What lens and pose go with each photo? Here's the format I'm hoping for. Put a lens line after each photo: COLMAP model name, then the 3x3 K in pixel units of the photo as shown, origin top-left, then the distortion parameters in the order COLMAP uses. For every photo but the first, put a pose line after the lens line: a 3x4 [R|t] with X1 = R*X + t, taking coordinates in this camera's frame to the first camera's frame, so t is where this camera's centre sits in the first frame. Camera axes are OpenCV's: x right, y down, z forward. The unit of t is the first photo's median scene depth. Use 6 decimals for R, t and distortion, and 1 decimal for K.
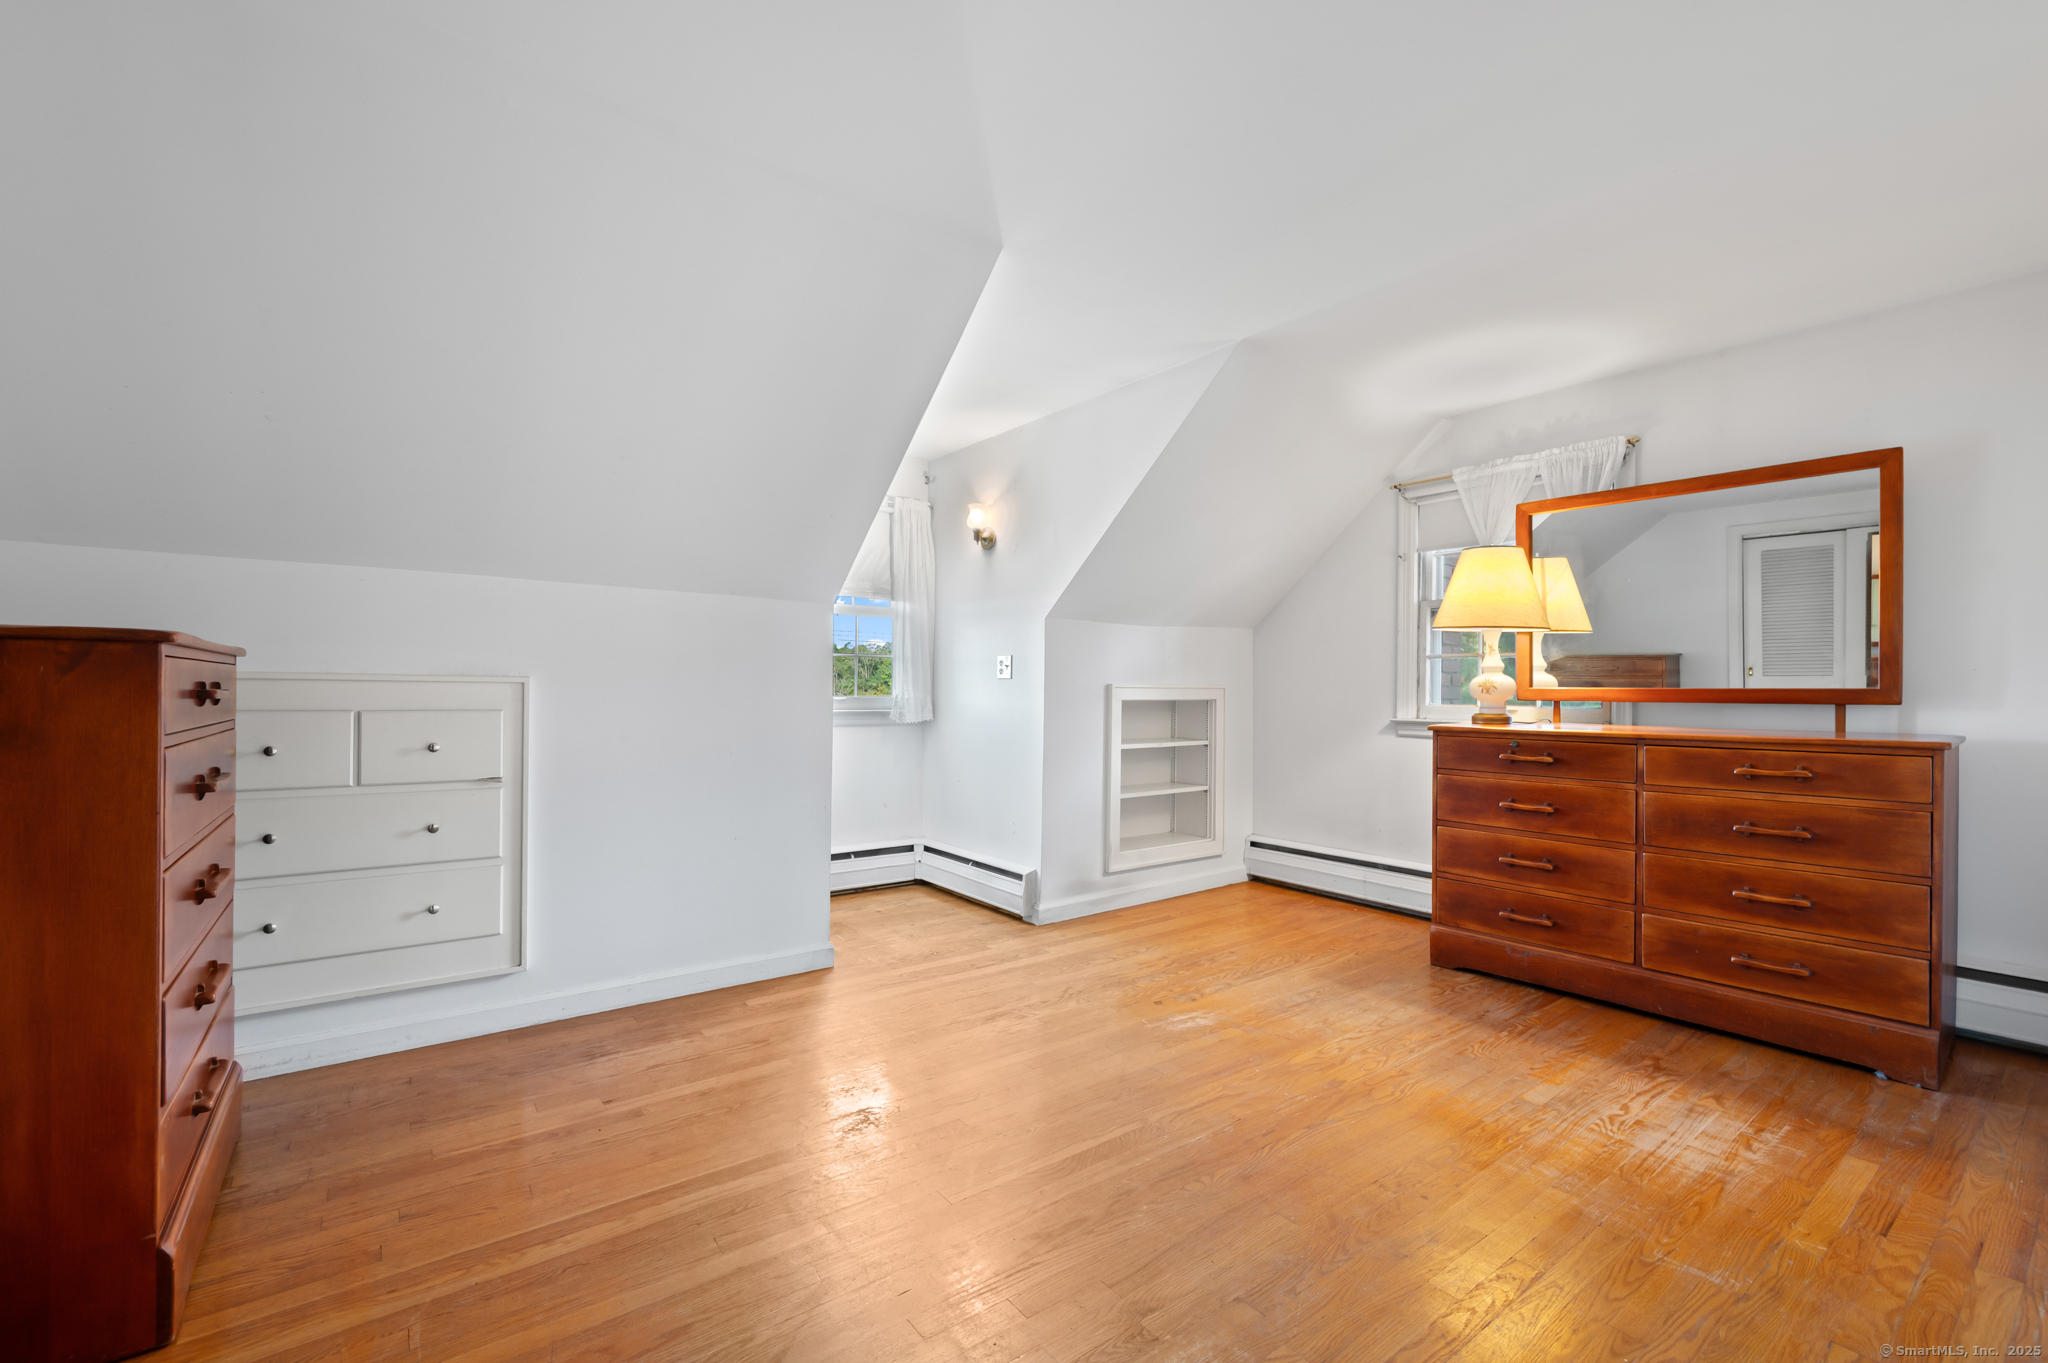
lens RADIAL K [[858.1, 0, 1024.0], [0, 858.1, 681.5], [0, 0, 1]] dist [-0.000464, -0.000109]
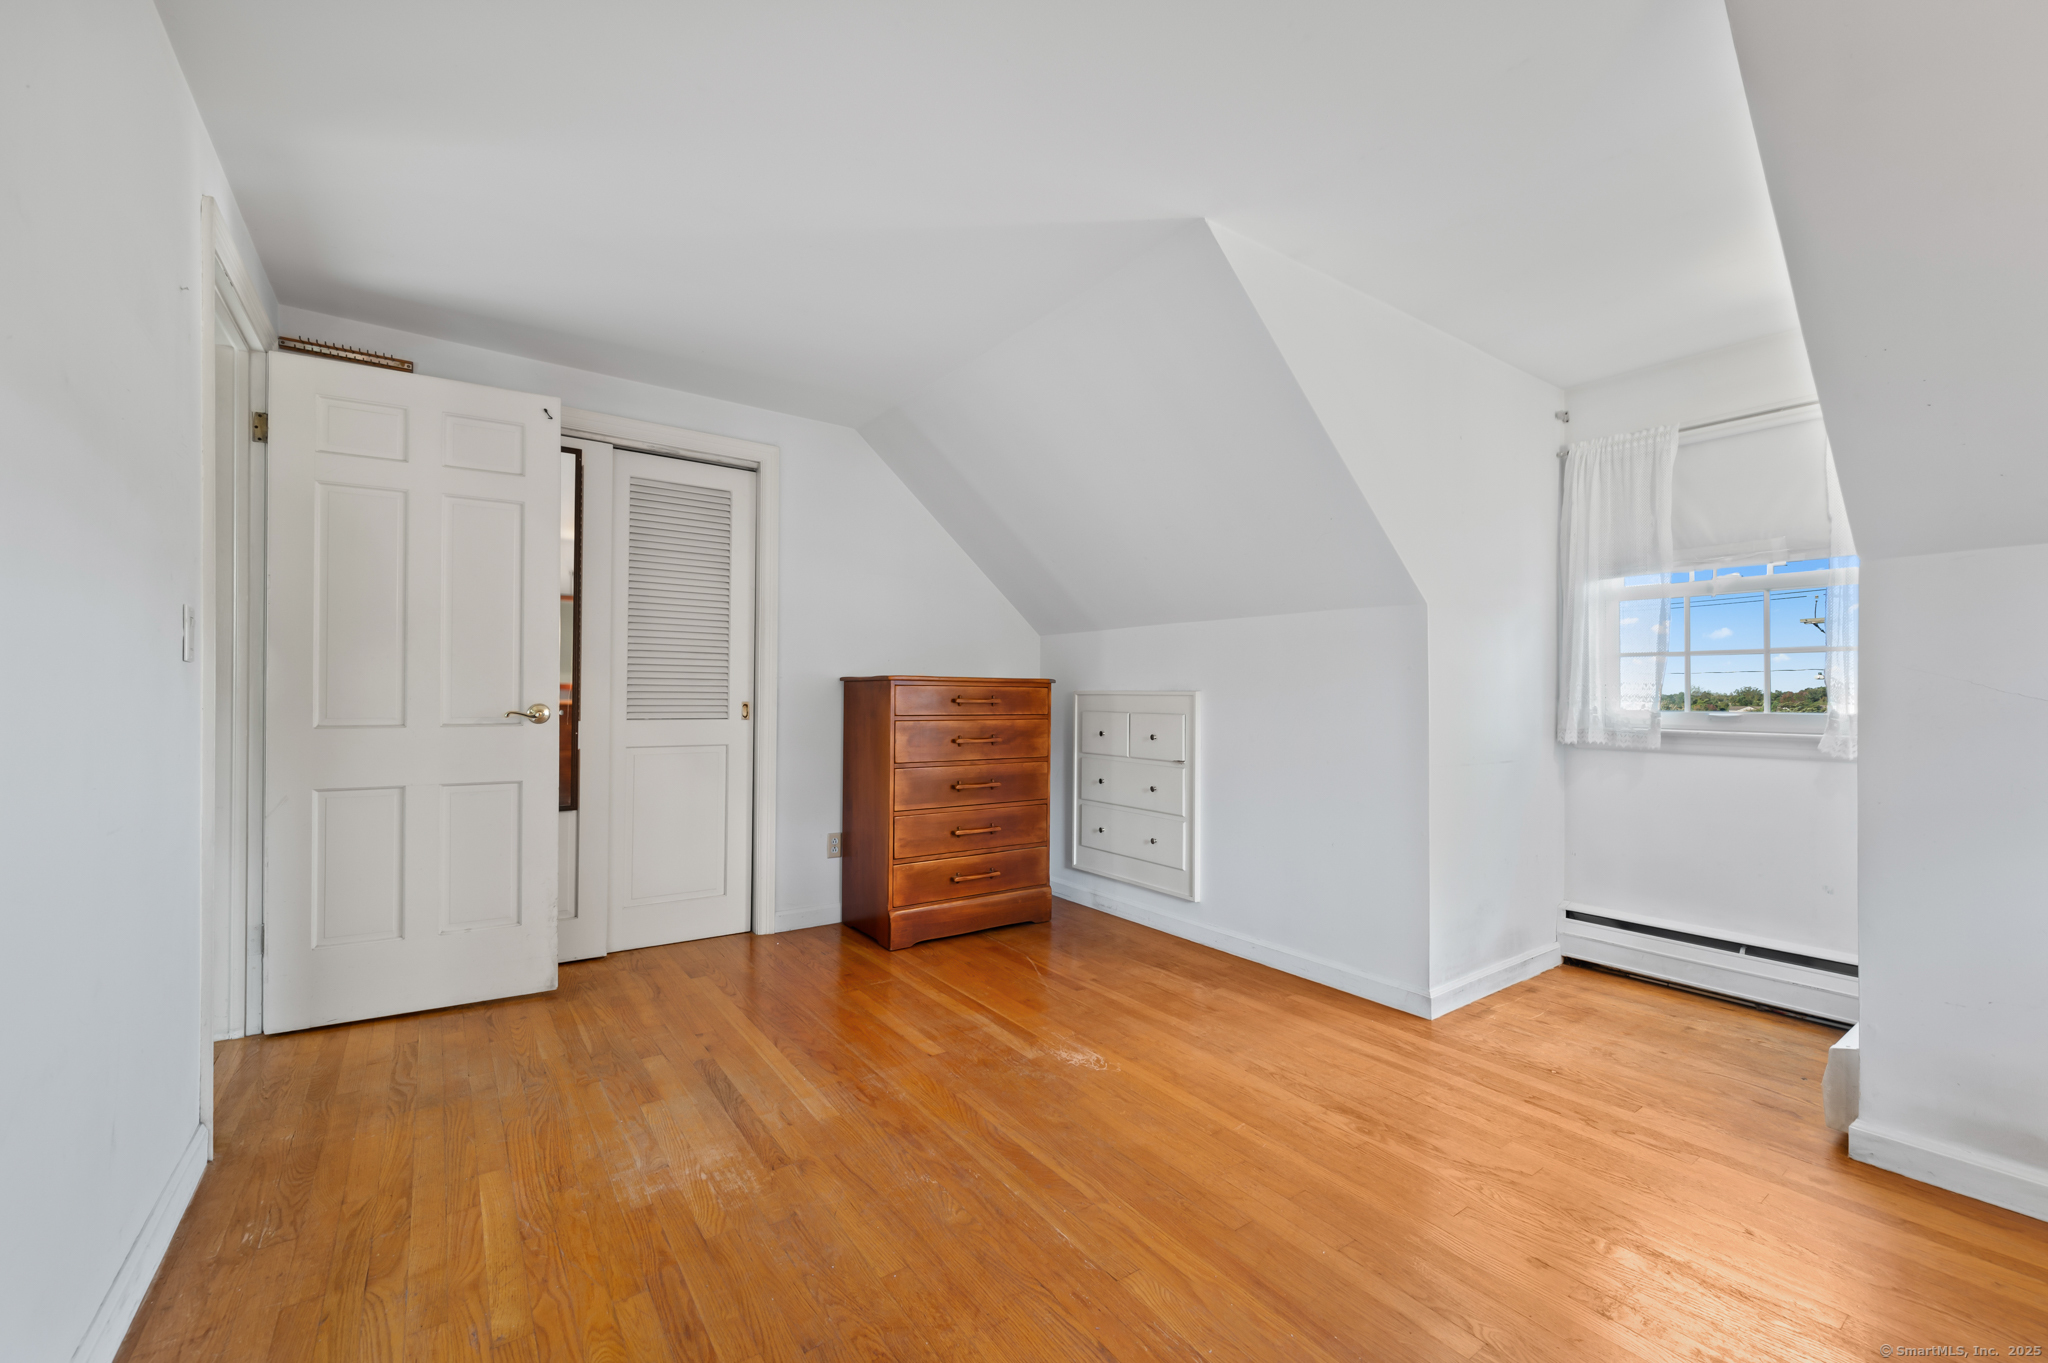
lens RADIAL K [[831.7, 0, 1026.1], [0, 831.7, 699.6], [0, 0, 1]] dist [0.000982, 0.000056]
pose [[-0.020669, -0.004432, -0.999777, 0.780961], [0.002474, 0.999987, -0.004485, 0.014573], [0.999783, -0.002566, -0.020658, 0.759908]]
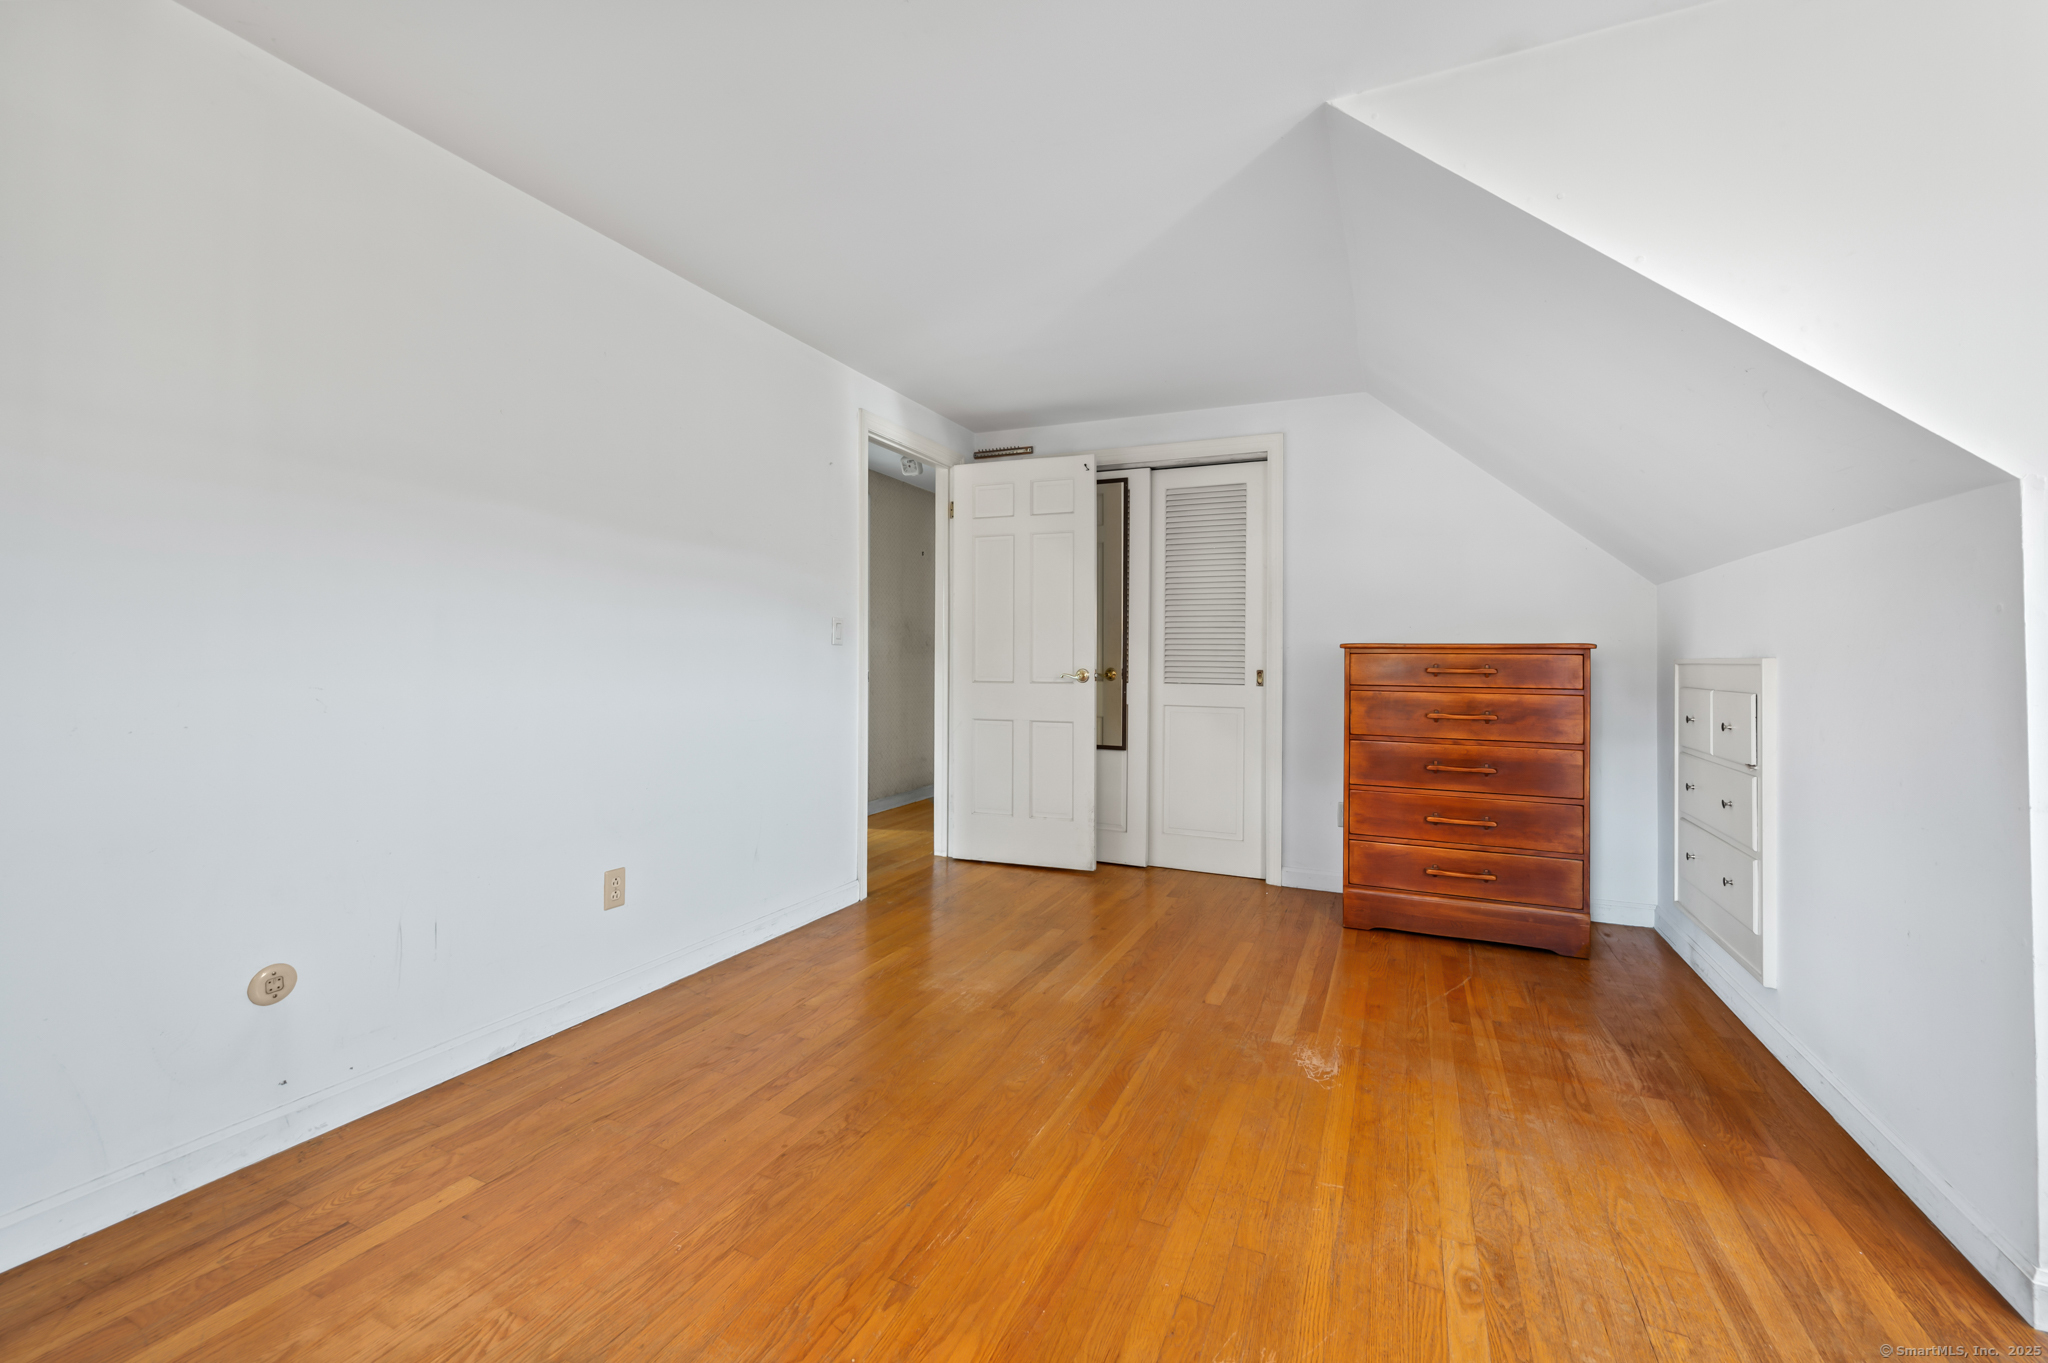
lens RADIAL K [[826.5, 0, 1035.9], [0, 826.5, 660.1], [0, 0, 1]] dist [-0.000548, -0.000193]
pose [[-0.871045, -0.018890, -0.490839, 0.512055], [-0.013118, 0.999798, -0.015199, 0.021166], [0.491028, -0.006800, -0.871117, 1.387646]]
